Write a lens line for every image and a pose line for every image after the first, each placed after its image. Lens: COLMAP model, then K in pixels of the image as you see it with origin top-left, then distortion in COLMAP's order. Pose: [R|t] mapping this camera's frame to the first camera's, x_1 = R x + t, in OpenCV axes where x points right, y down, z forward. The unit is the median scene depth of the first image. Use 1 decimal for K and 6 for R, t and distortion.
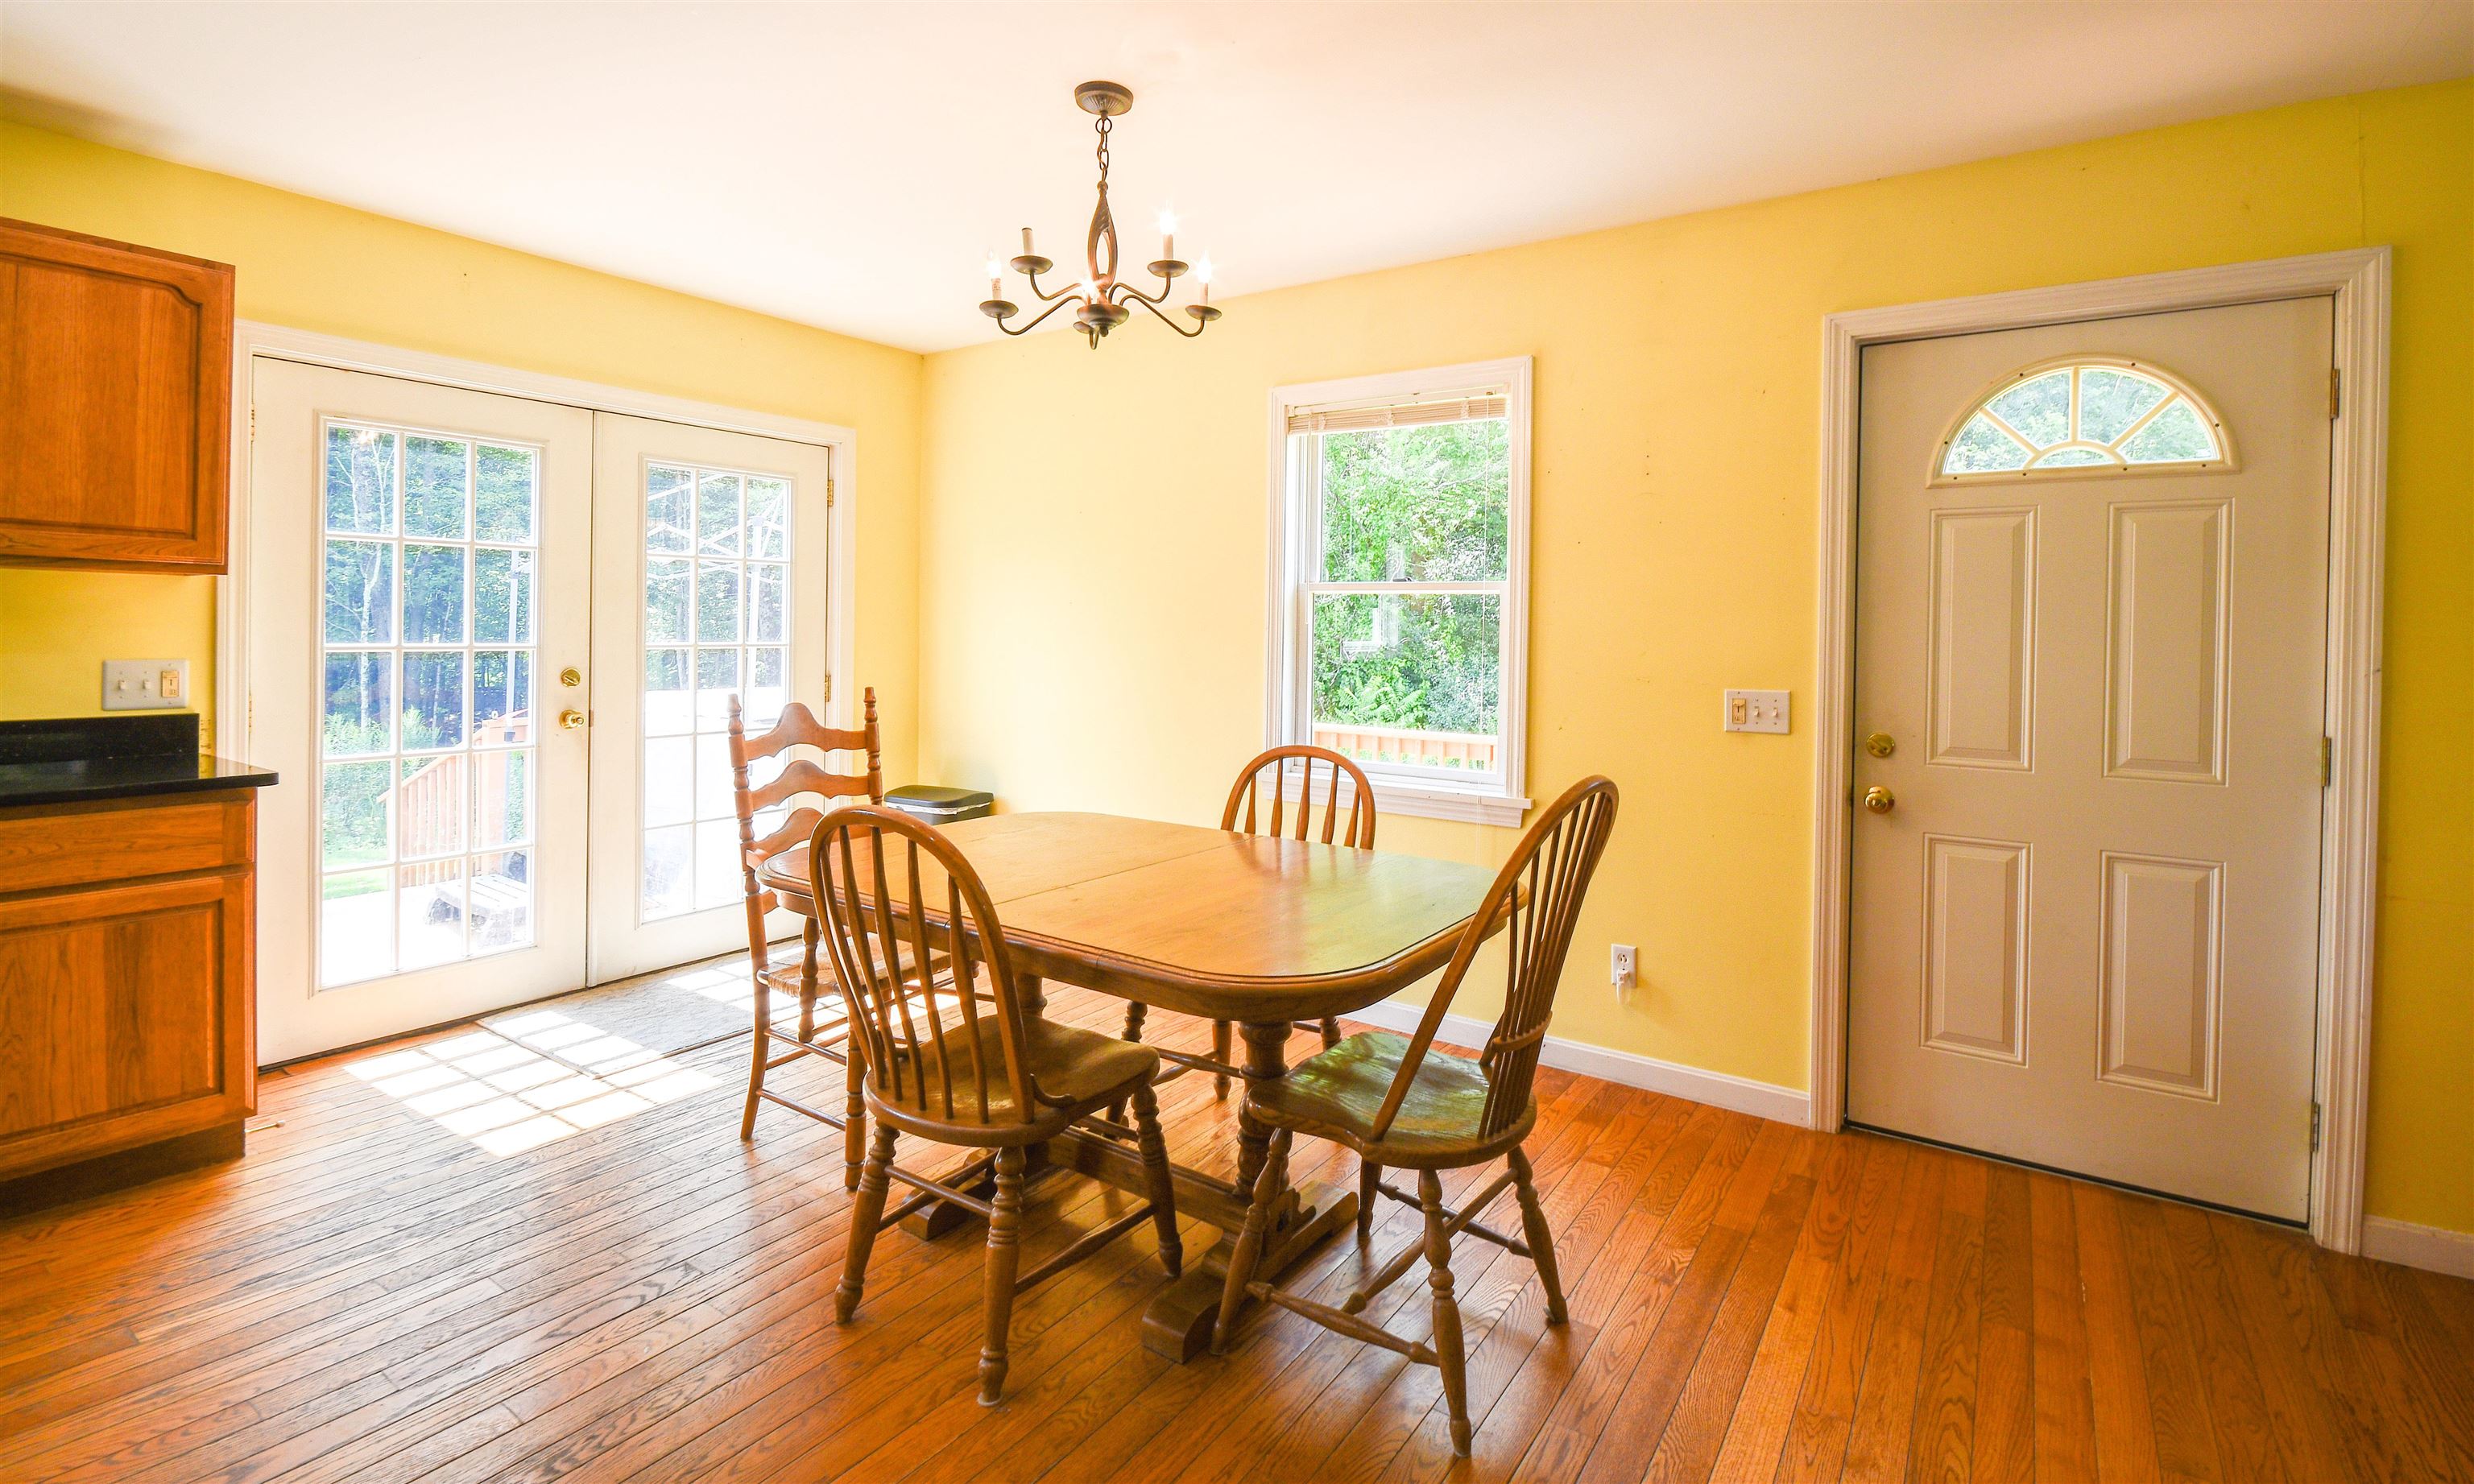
lens RADIAL K [[1122.0, 0, 1288.9], [0, 1122.0, 645.0], [0, 0, 1]] dist [-0.012906, -0.001158]
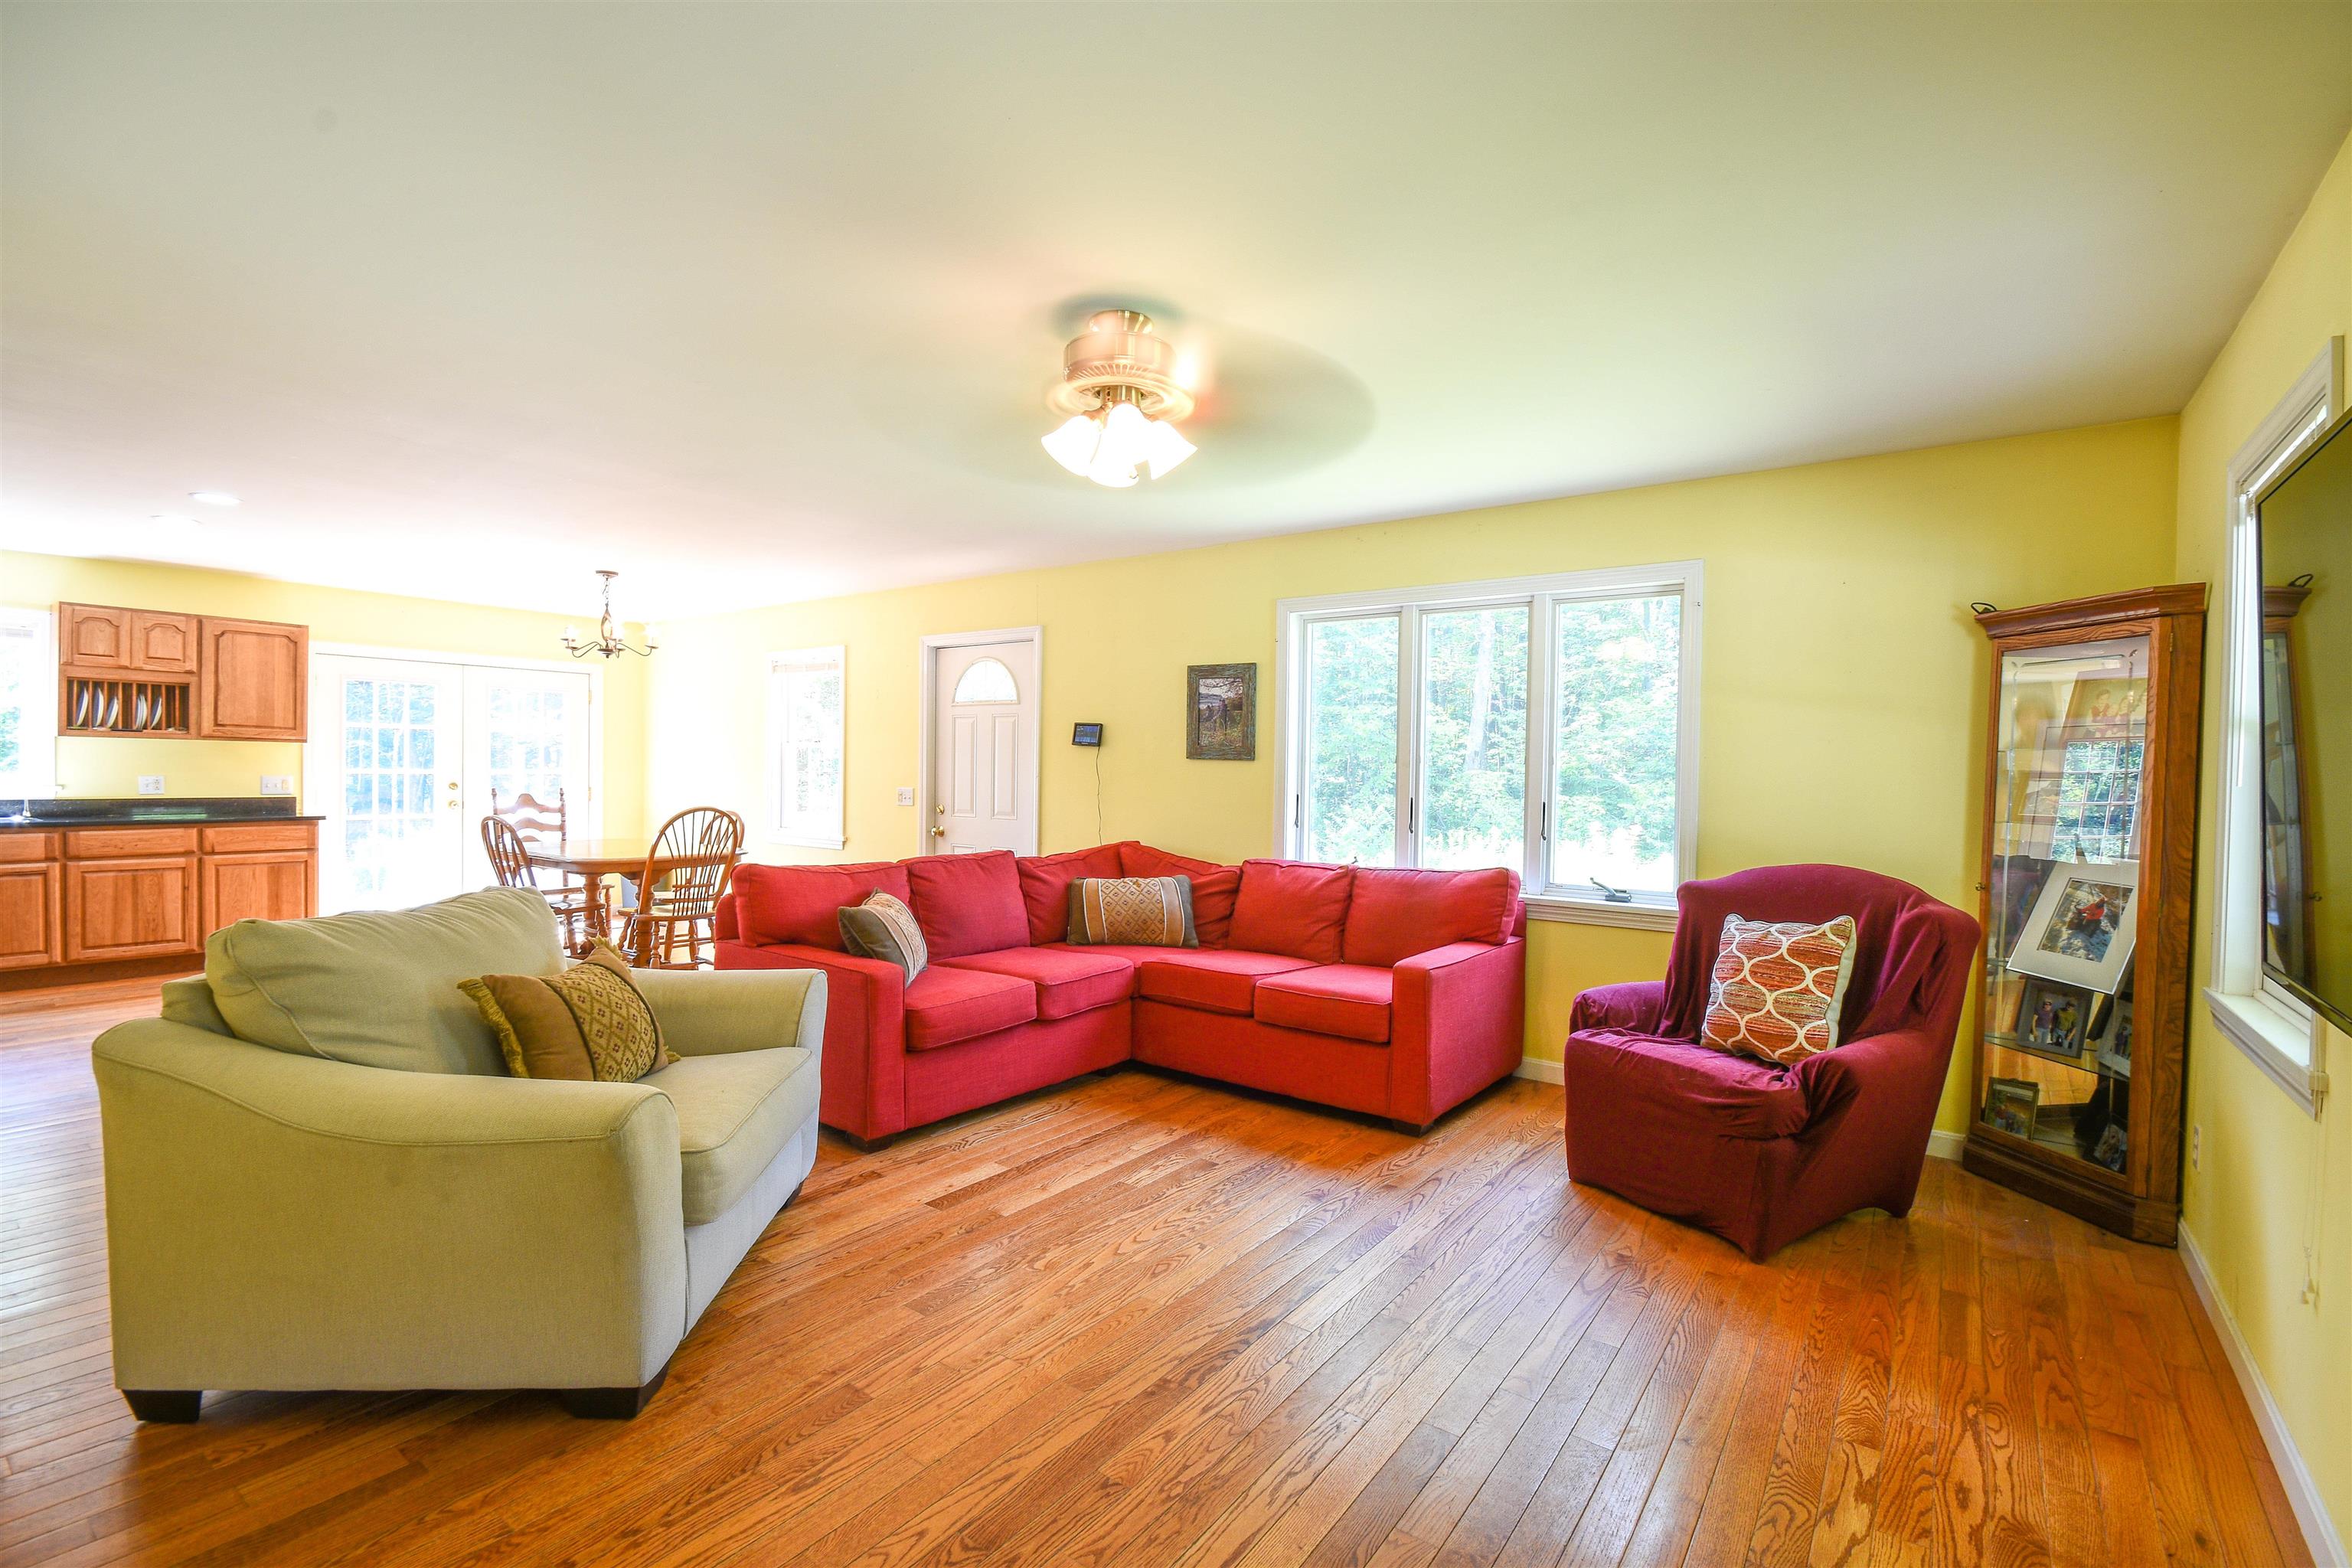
lens RADIAL K [[1036.2, 0, 1180.7], [0, 1036.2, 796.7], [0, 0, 1]] dist [-0.004045, -0.001150]
pose [[0.997972, 0.000959, -0.063641, 1.314987], [-0.000116, 0.999912, 0.013250, 0.032353], [0.063649, -0.013215, 0.997885, -1.365526]]
